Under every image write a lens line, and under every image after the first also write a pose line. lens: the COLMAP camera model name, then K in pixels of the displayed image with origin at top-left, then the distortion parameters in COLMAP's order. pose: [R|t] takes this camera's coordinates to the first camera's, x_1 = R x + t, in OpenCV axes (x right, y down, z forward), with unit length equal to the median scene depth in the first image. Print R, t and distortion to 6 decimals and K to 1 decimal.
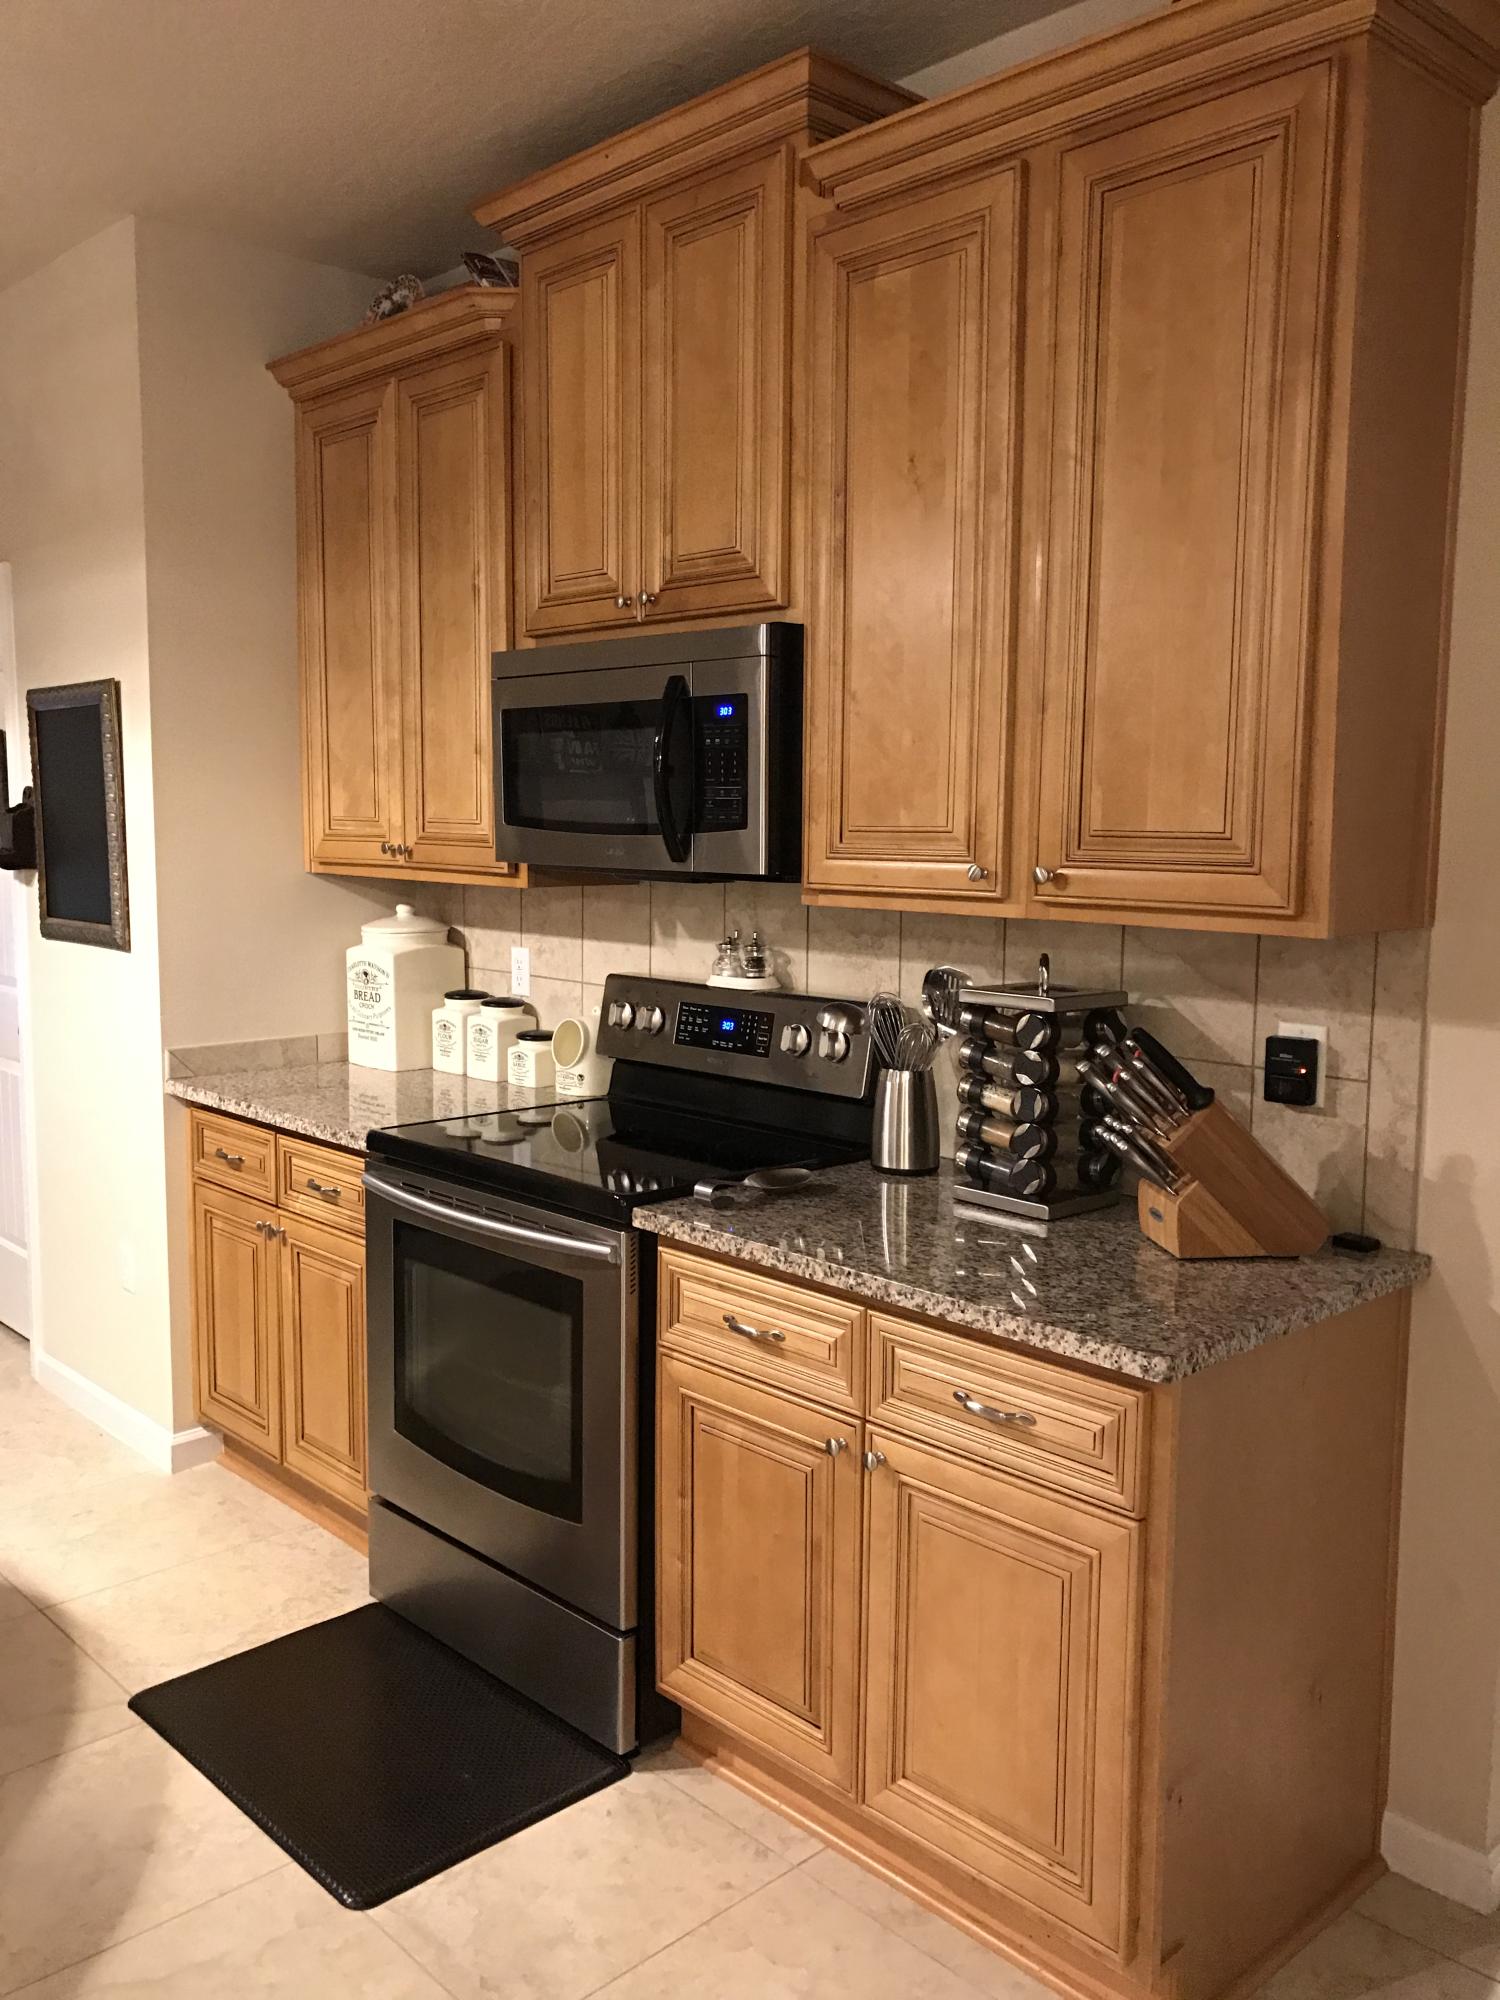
lens RADIAL K [[1620.8, 0, 740.2], [0, 1620.8, 994.3], [0, 0, 1]] dist [0.028054, -0.028461]
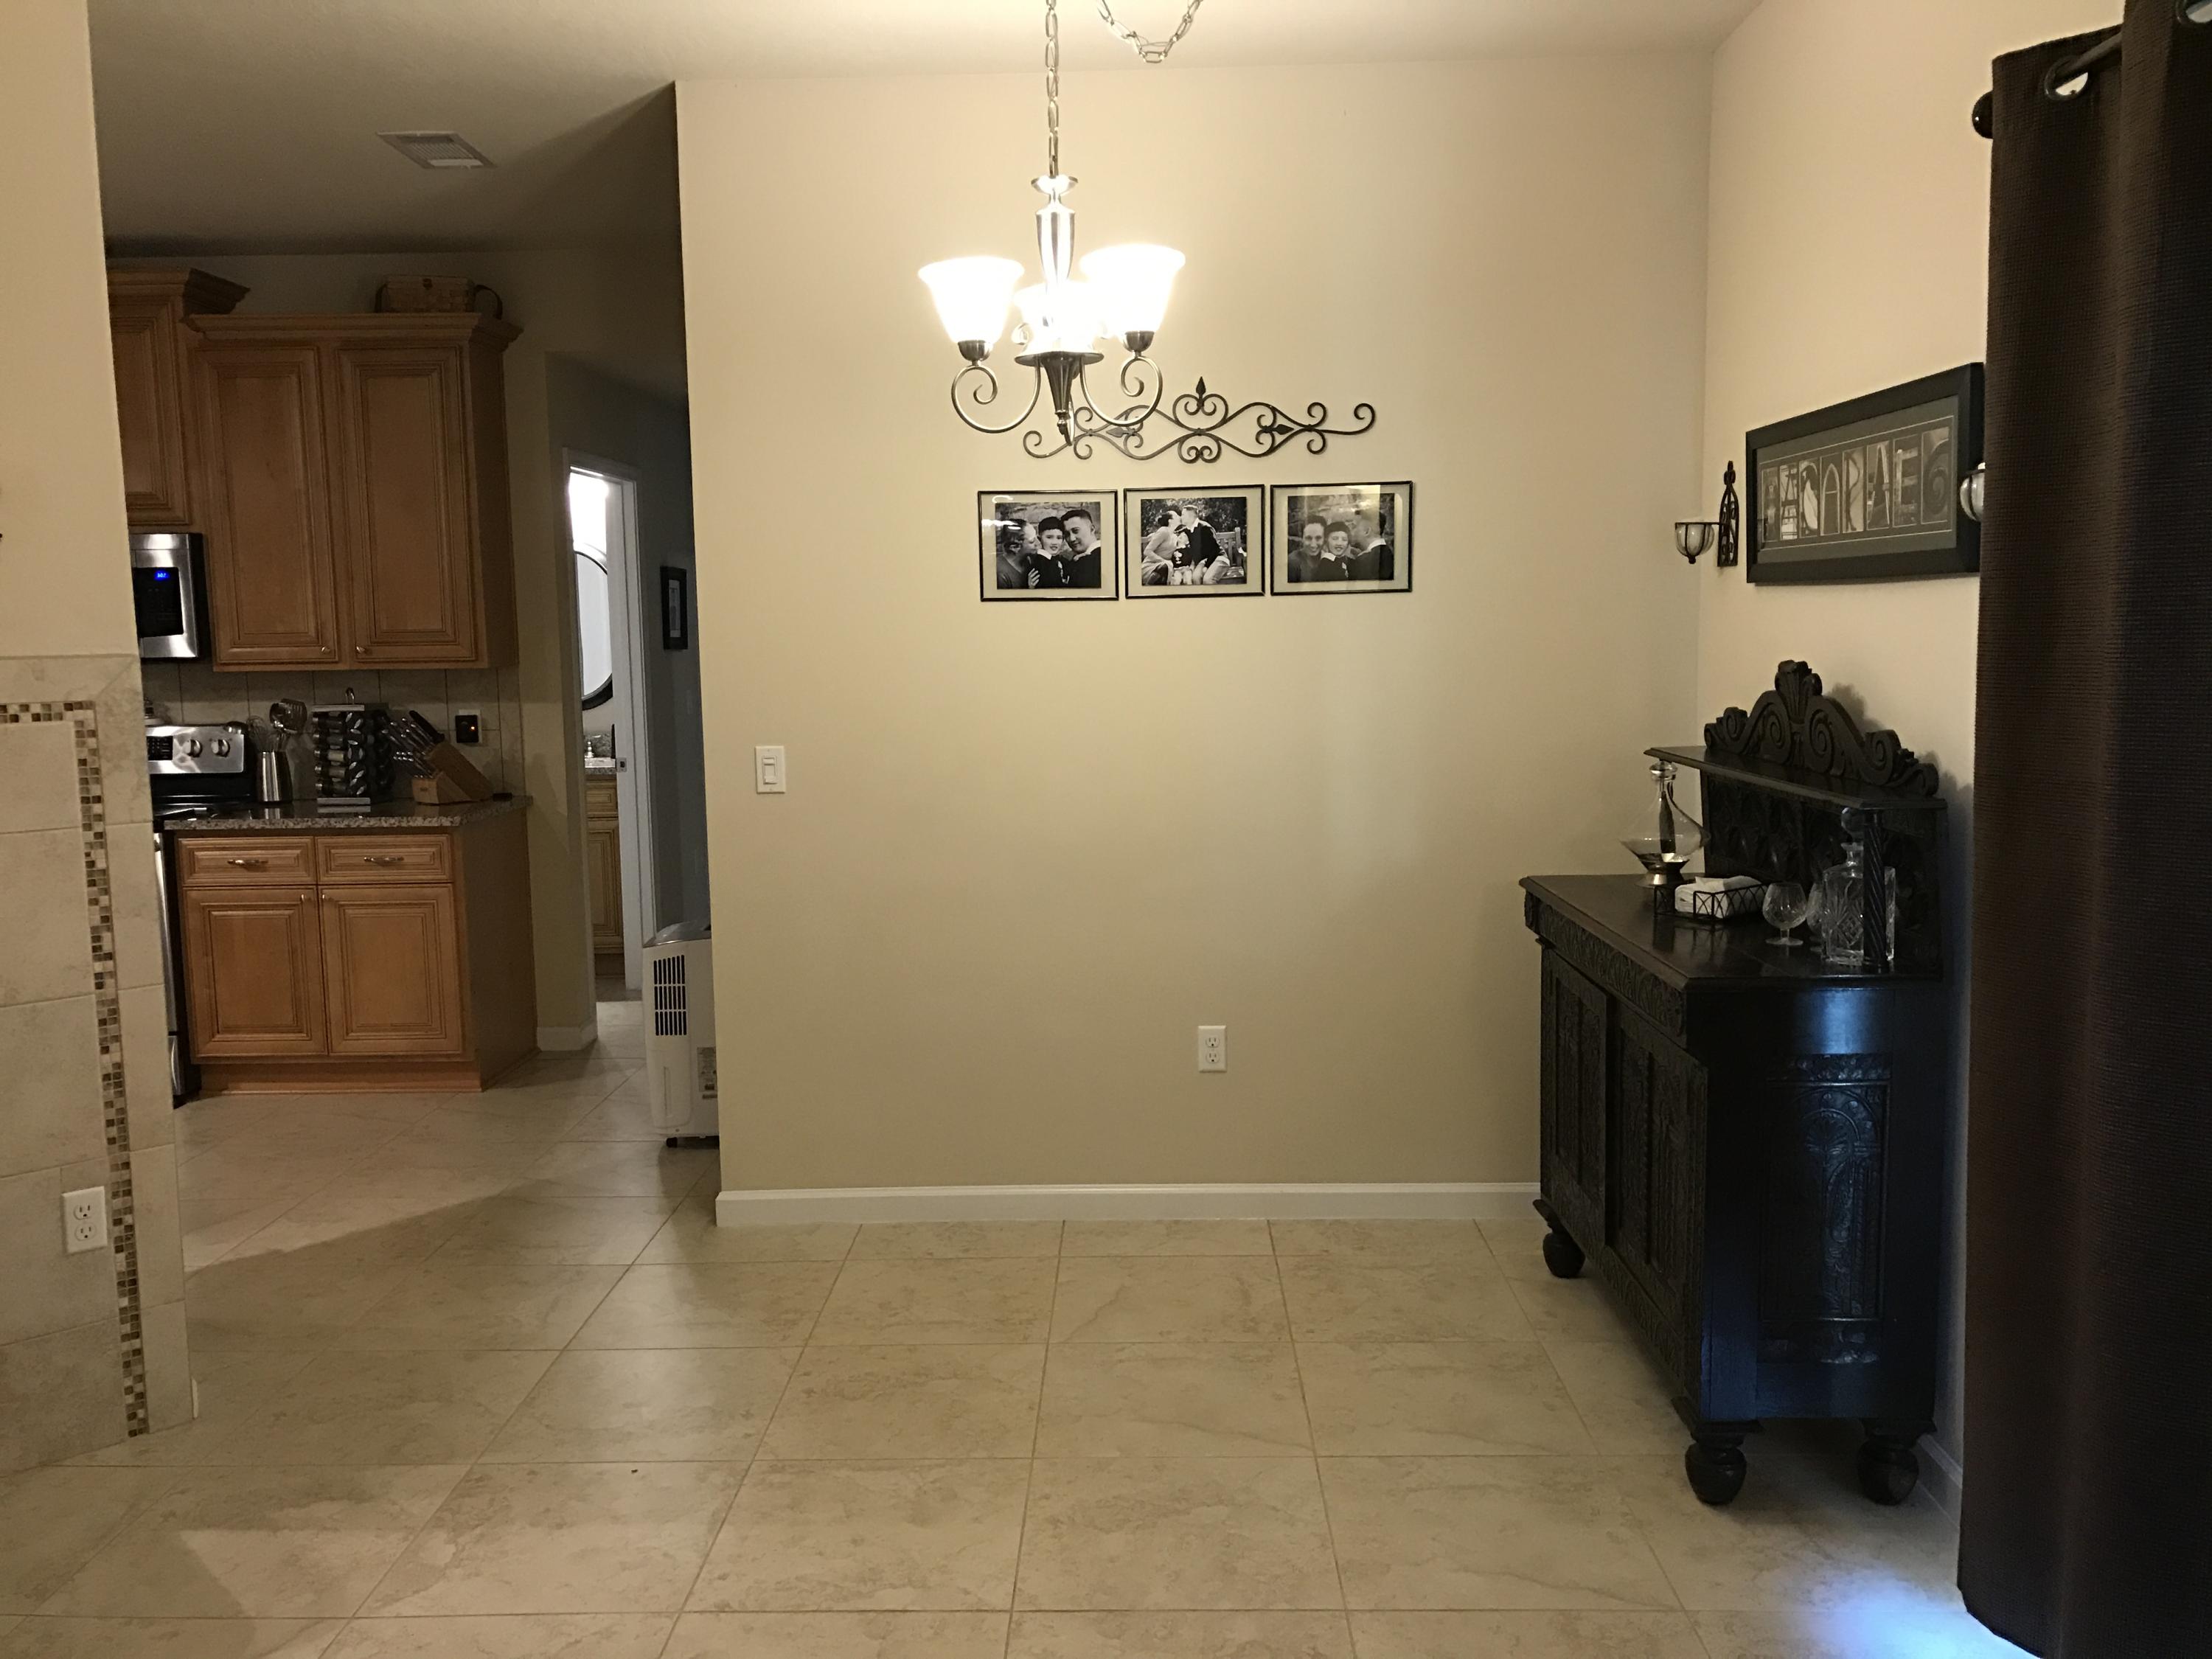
lens RADIAL K [[1792.6, 0, 1109.8], [0, 1792.6, 825.0], [0, 0, 1]] dist [0.028054, -0.028461]
pose [[0.696868, -0.100925, 0.710063, -0.896264], [0.100984, 0.993994, 0.042174, 0.170721], [-0.710054, 0.042315, 0.702874, -1.526398]]
